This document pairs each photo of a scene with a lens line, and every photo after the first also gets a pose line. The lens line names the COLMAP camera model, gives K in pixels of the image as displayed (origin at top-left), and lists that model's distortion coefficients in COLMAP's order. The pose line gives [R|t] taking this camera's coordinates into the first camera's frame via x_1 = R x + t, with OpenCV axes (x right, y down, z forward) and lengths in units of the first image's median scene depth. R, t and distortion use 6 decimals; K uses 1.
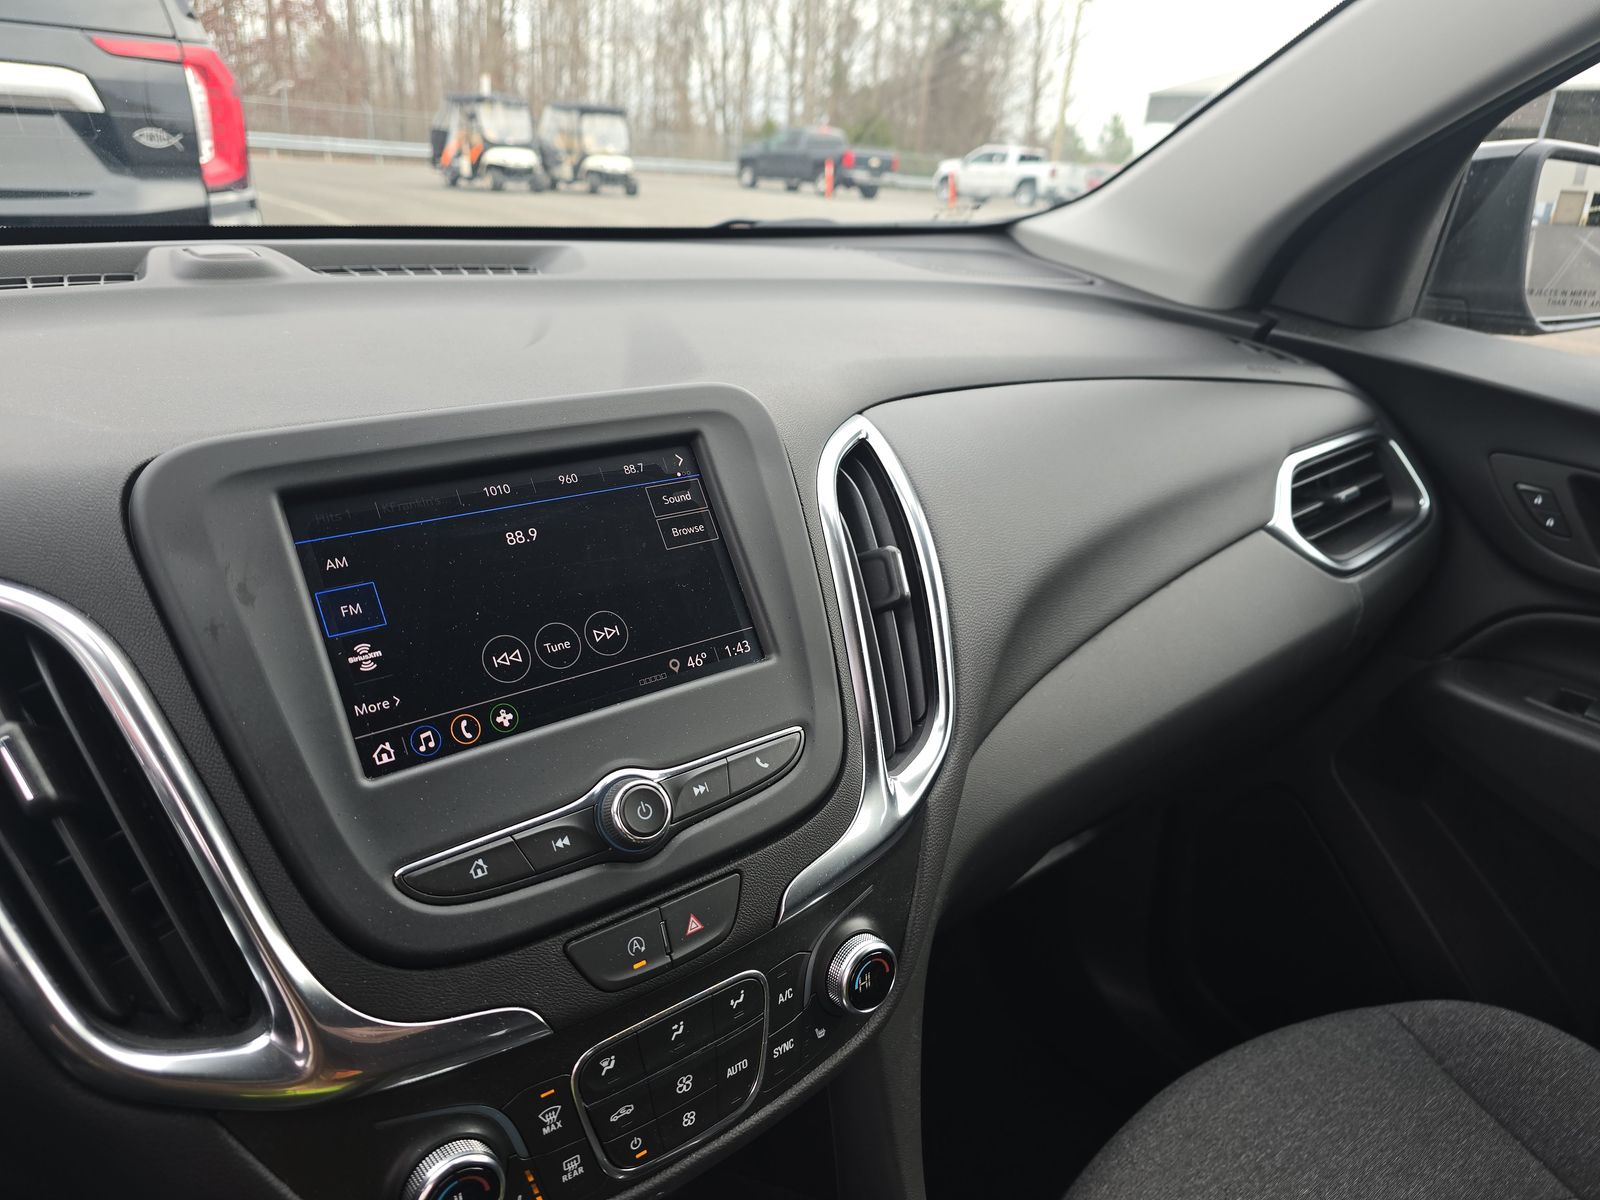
lens RADIAL K [[1106.2, 0, 790.6], [0, 1106.2, 596.8], [0, 0, 1]] dist [0.006388, -0.008087]
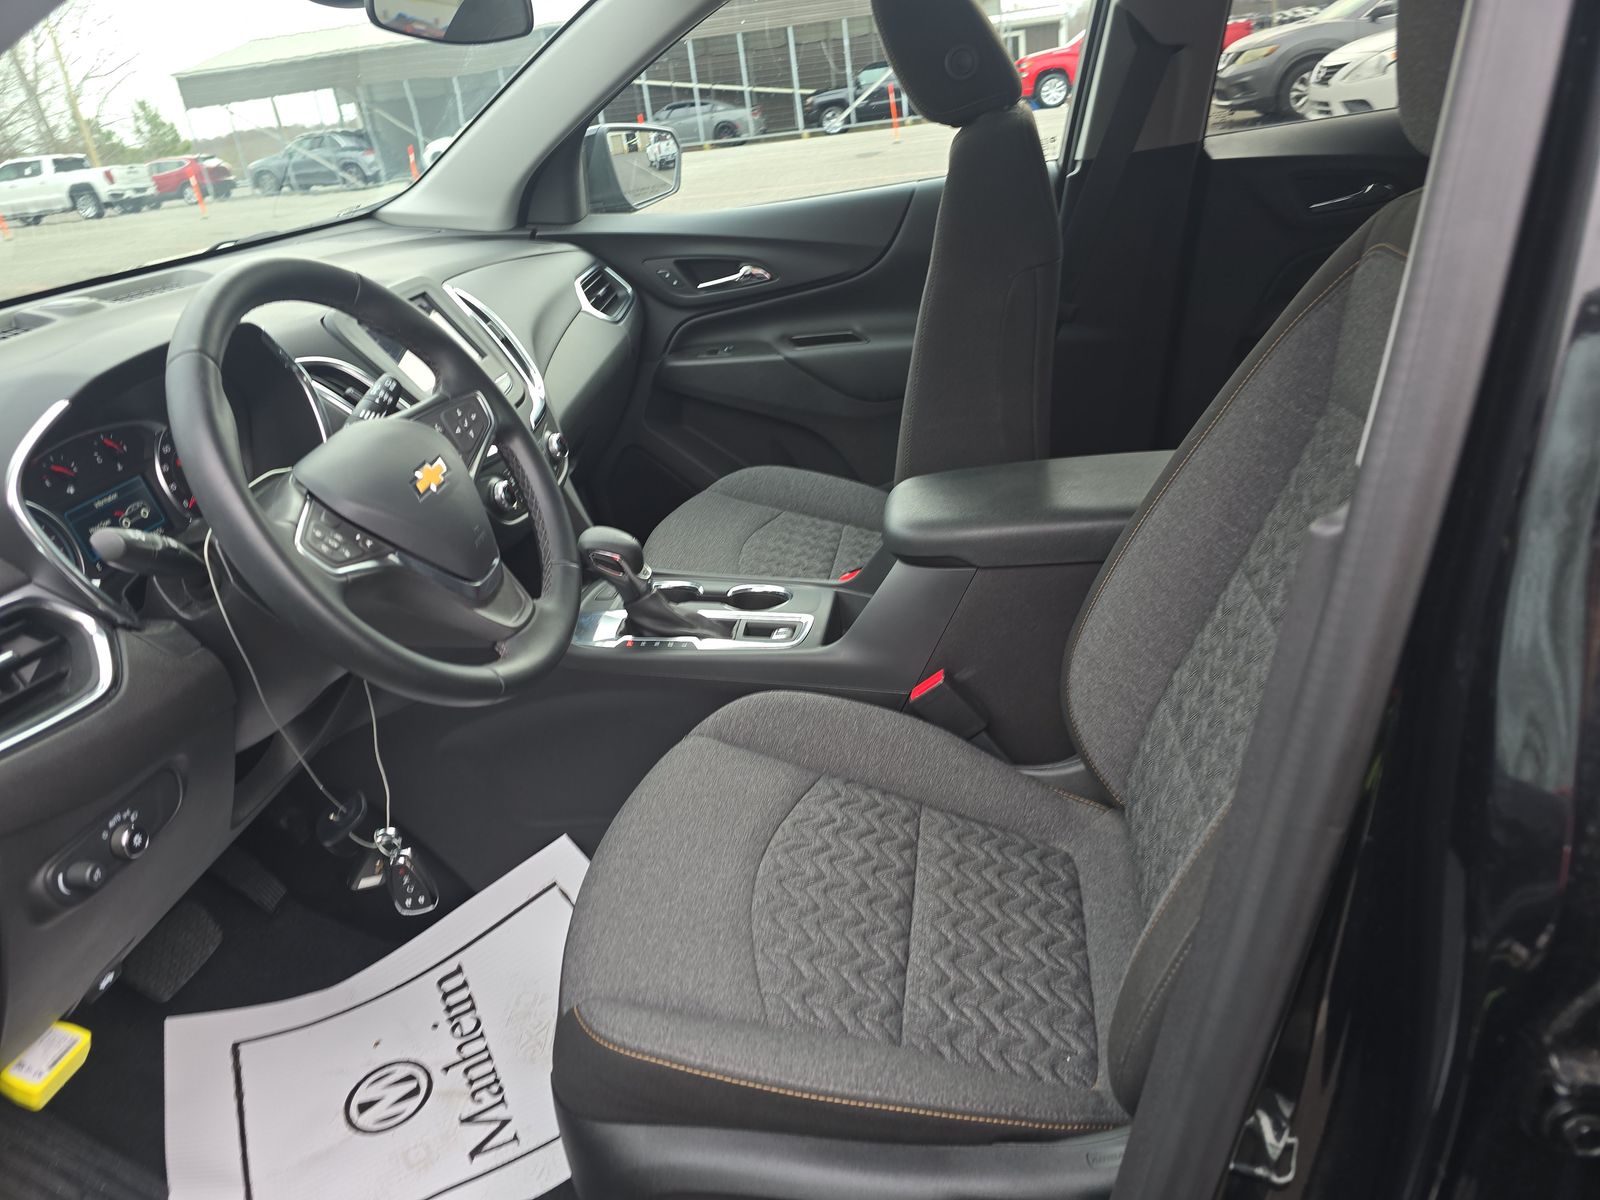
lens RADIAL K [[1106.2, 0, 797.1], [0, 1106.2, 609.5], [0, 0, 1]] dist [0.006388, -0.008087]
pose [[0.712408, -0.406409, 0.572107, -0.714822], [0.384158, 0.908091, 0.166715, 0.251756], [-0.587279, 0.101010, 0.803057, -0.918196]]
